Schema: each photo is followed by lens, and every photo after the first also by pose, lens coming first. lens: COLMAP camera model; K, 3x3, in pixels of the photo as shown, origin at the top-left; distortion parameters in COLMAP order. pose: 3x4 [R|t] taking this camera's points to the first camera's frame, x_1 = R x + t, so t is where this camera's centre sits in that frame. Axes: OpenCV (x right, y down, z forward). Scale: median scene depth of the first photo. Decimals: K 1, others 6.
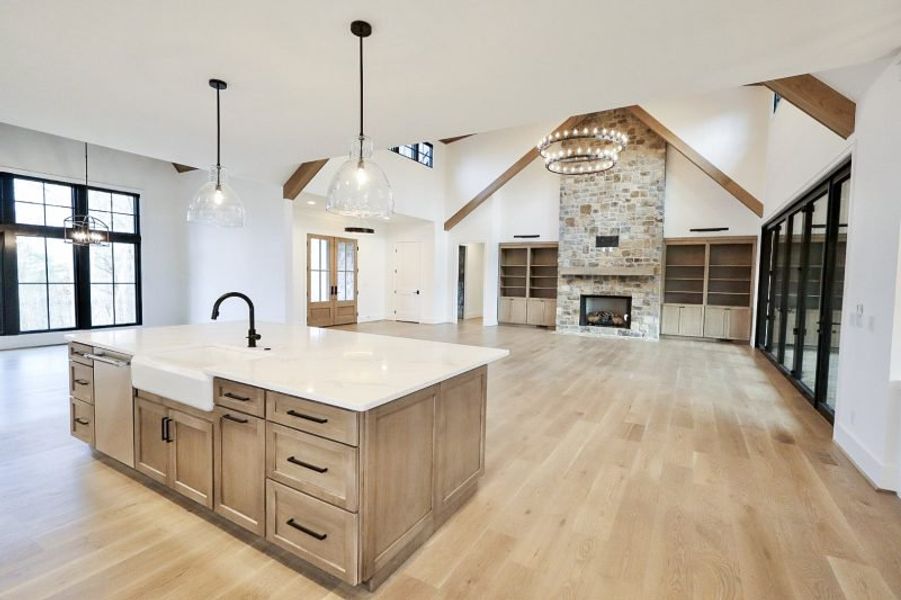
lens RADIAL K [[414.9, 0, 444.7], [0, 414.9, 303.0], [0, 0, 1]] dist [-0.010329, 0.000120]
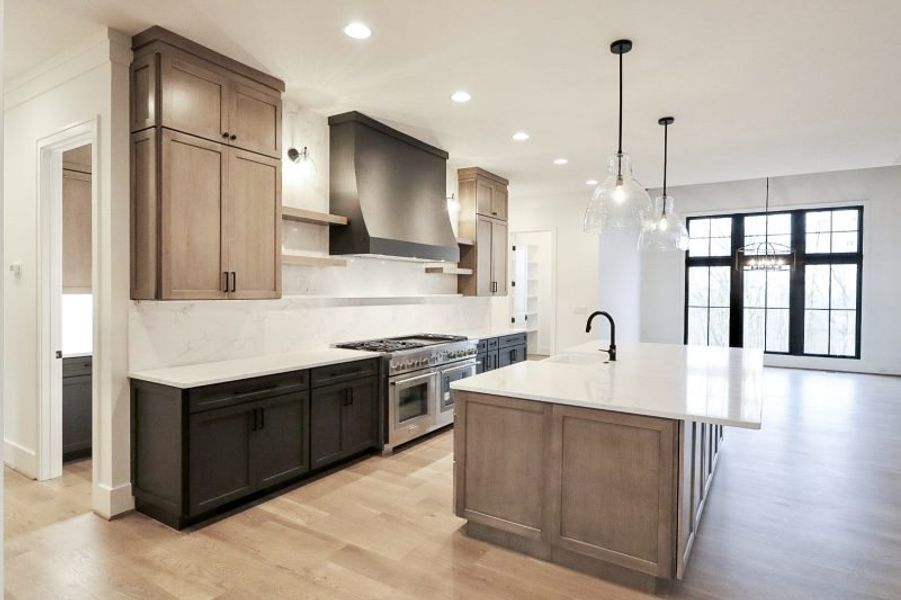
lens RADIAL K [[484.8, 0, 451.7], [0, 484.8, 296.8], [0, 0, 1]] dist [-0.022416, -0.000110]
pose [[0.003986, -0.004442, -0.999982, 0.261226], [-0.074380, 0.997219, -0.004727, -0.008189], [0.997222, 0.074397, 0.003644, 0.173836]]
